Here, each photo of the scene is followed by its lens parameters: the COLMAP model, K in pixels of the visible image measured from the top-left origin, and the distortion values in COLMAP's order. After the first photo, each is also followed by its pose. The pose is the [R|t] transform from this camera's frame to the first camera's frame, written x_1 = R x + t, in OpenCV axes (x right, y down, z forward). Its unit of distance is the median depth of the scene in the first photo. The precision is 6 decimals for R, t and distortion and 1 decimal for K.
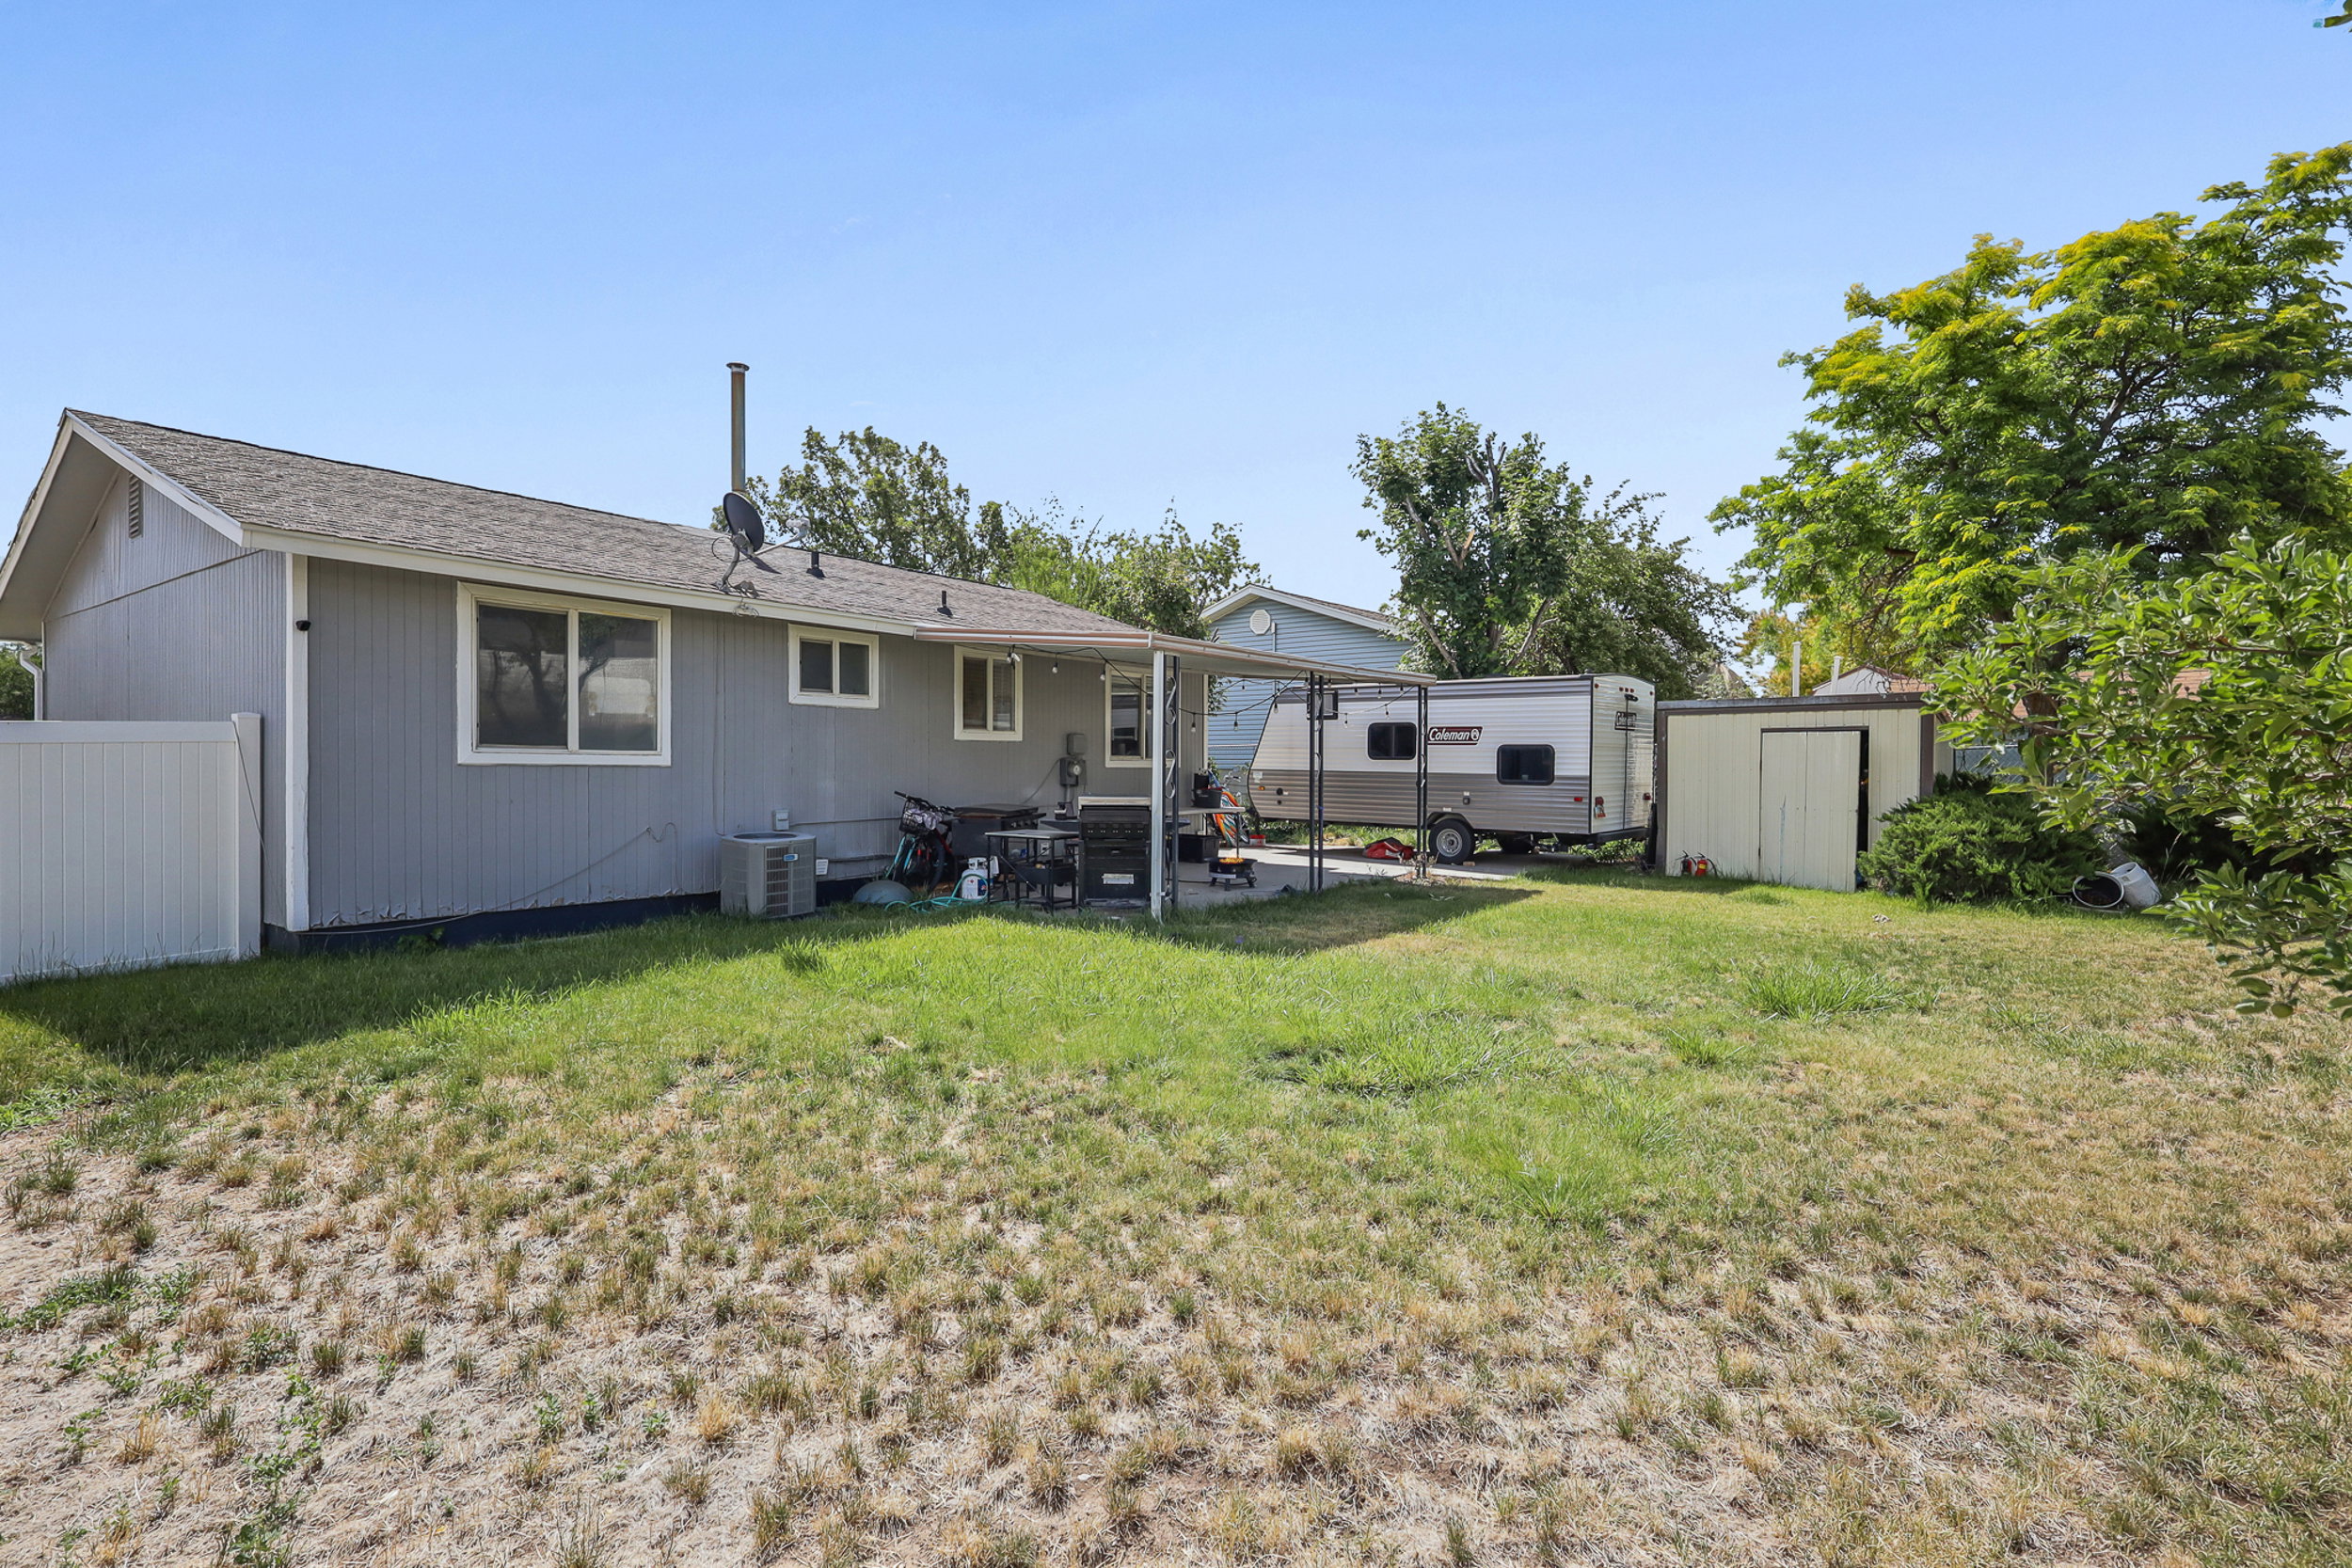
lens RADIAL K [[1112.5, 0, 1169.3], [0, 1112.5, 773.3], [0, 0, 1]] dist [-0.000334, 0.000033]
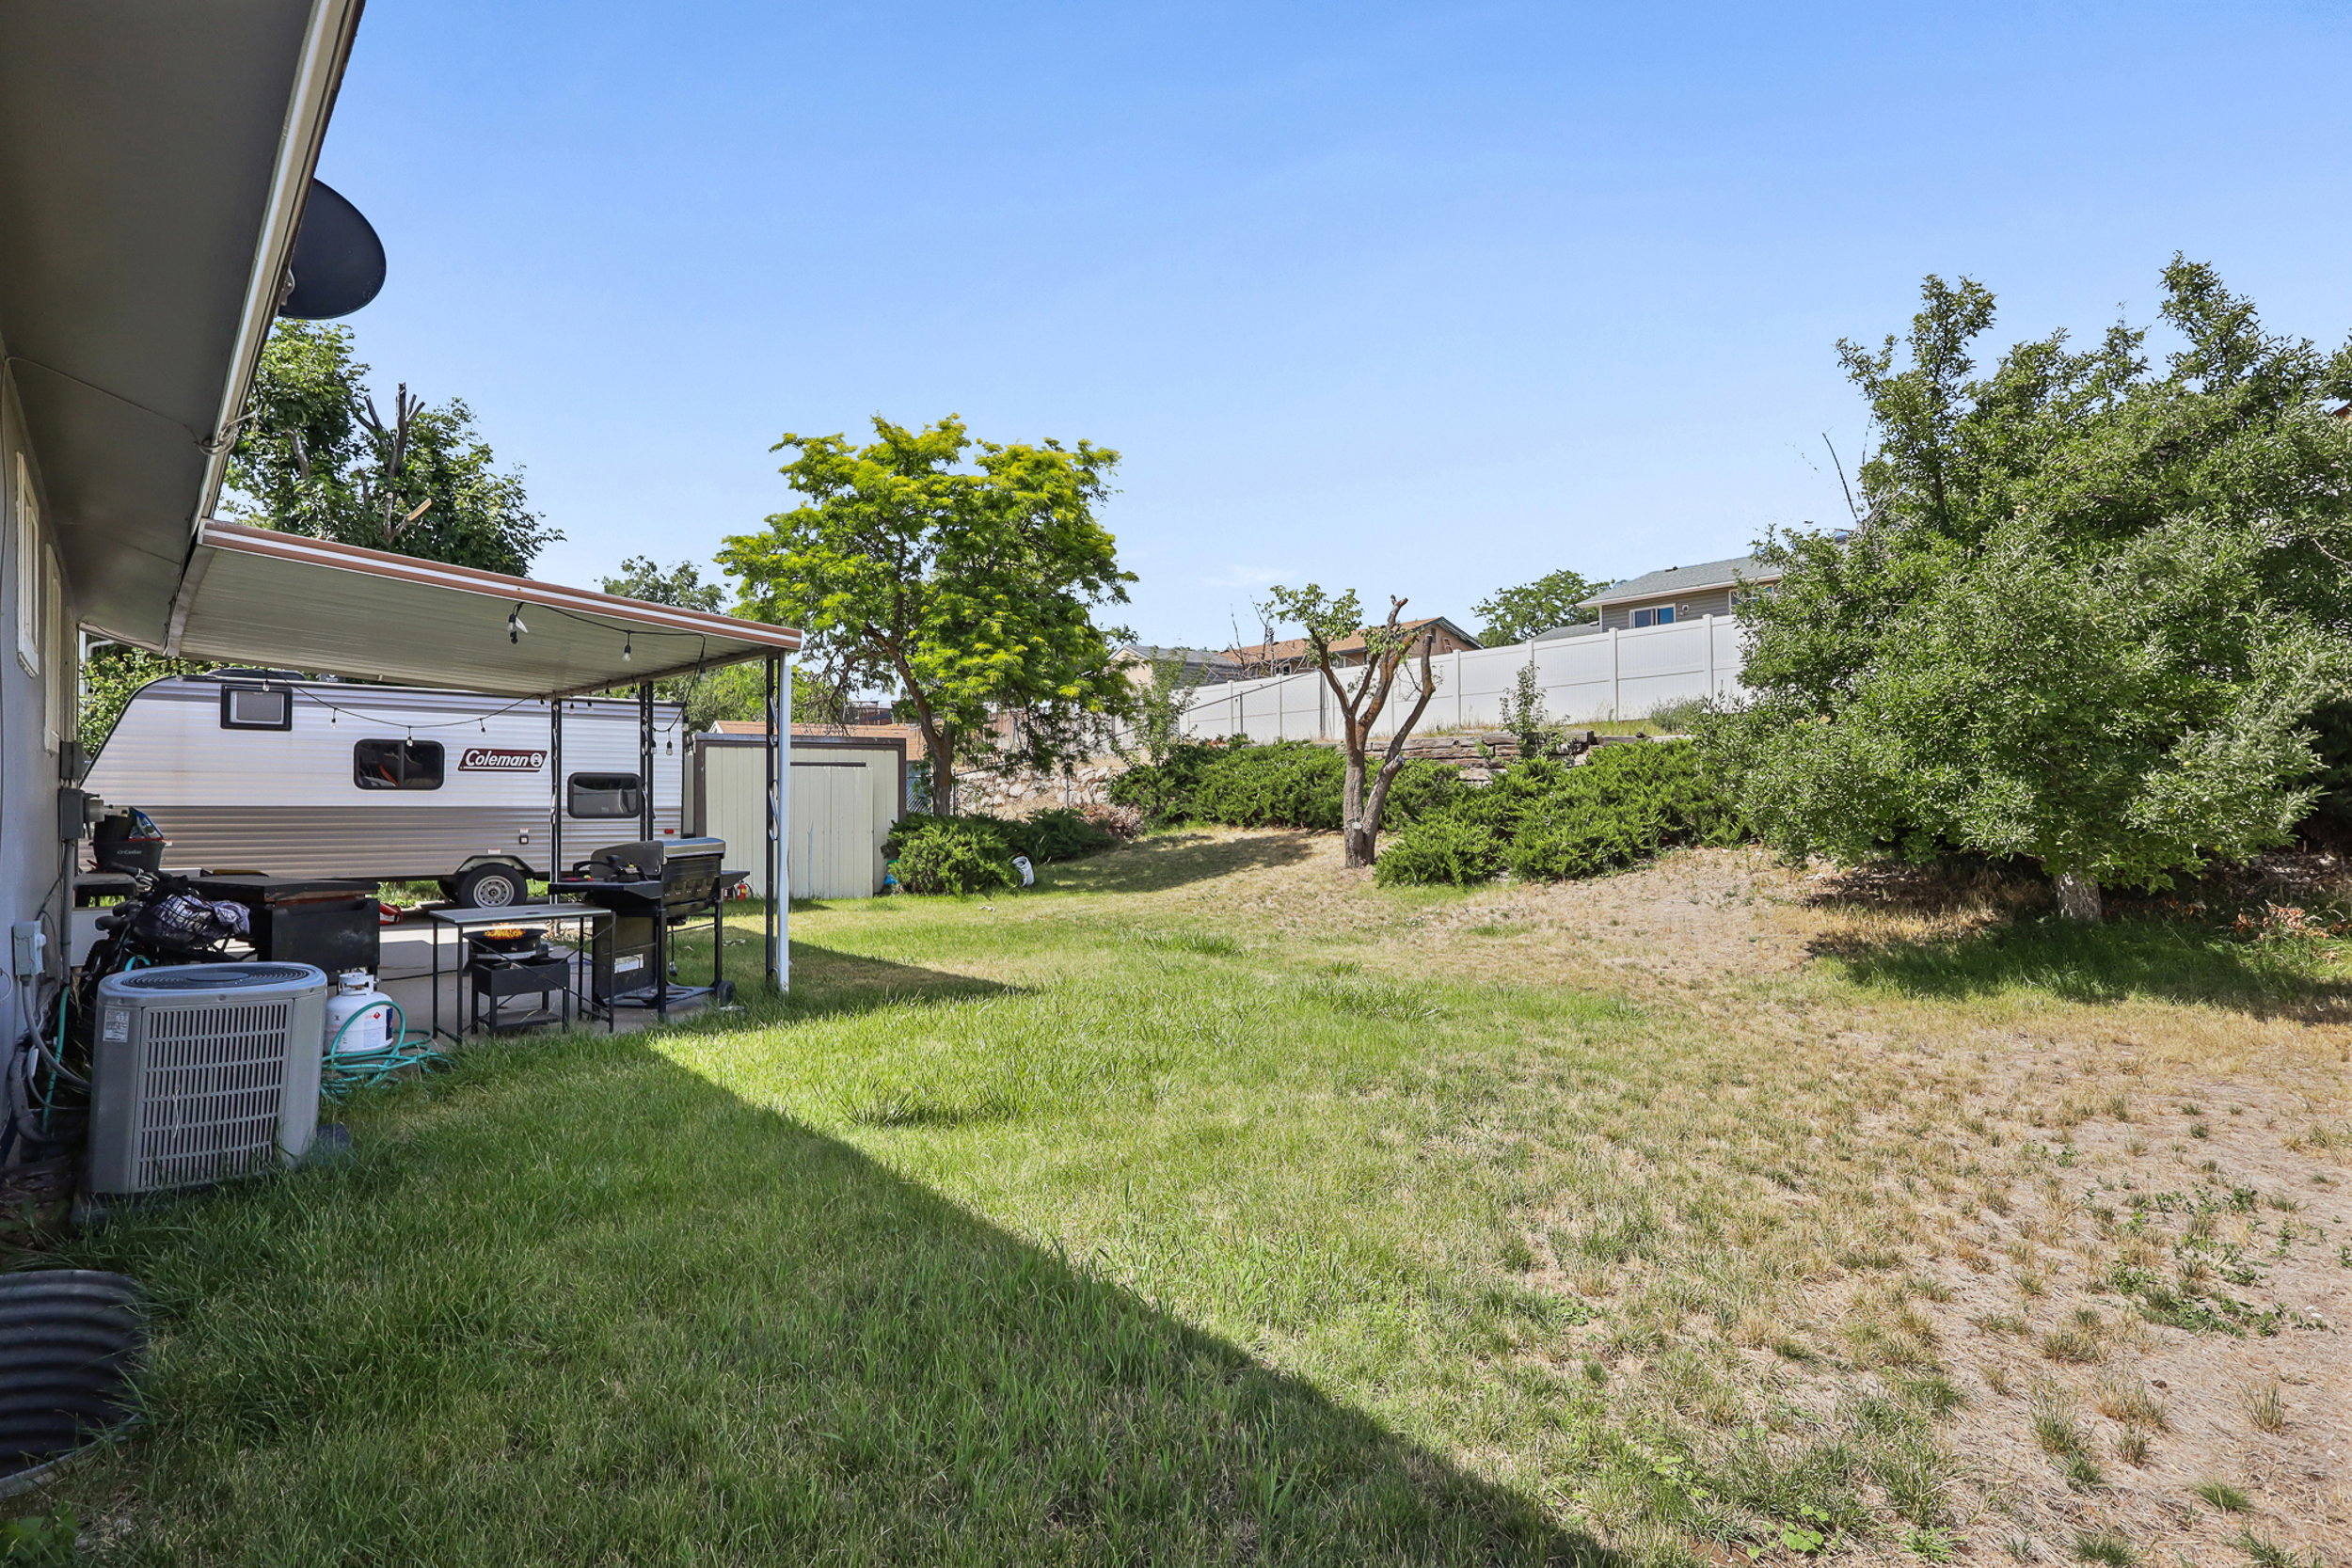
lens RADIAL K [[1112.5, 0, 1180.8], [0, 1112.5, 787.7], [0, 0, 1]] dist [-0.000334, 0.000033]
pose [[0.201707, 0.004601, 0.979435, -0.420268], [0.011674, 0.999907, -0.007101, -0.001995], [-0.979376, 0.012866, 0.201635, 0.331340]]
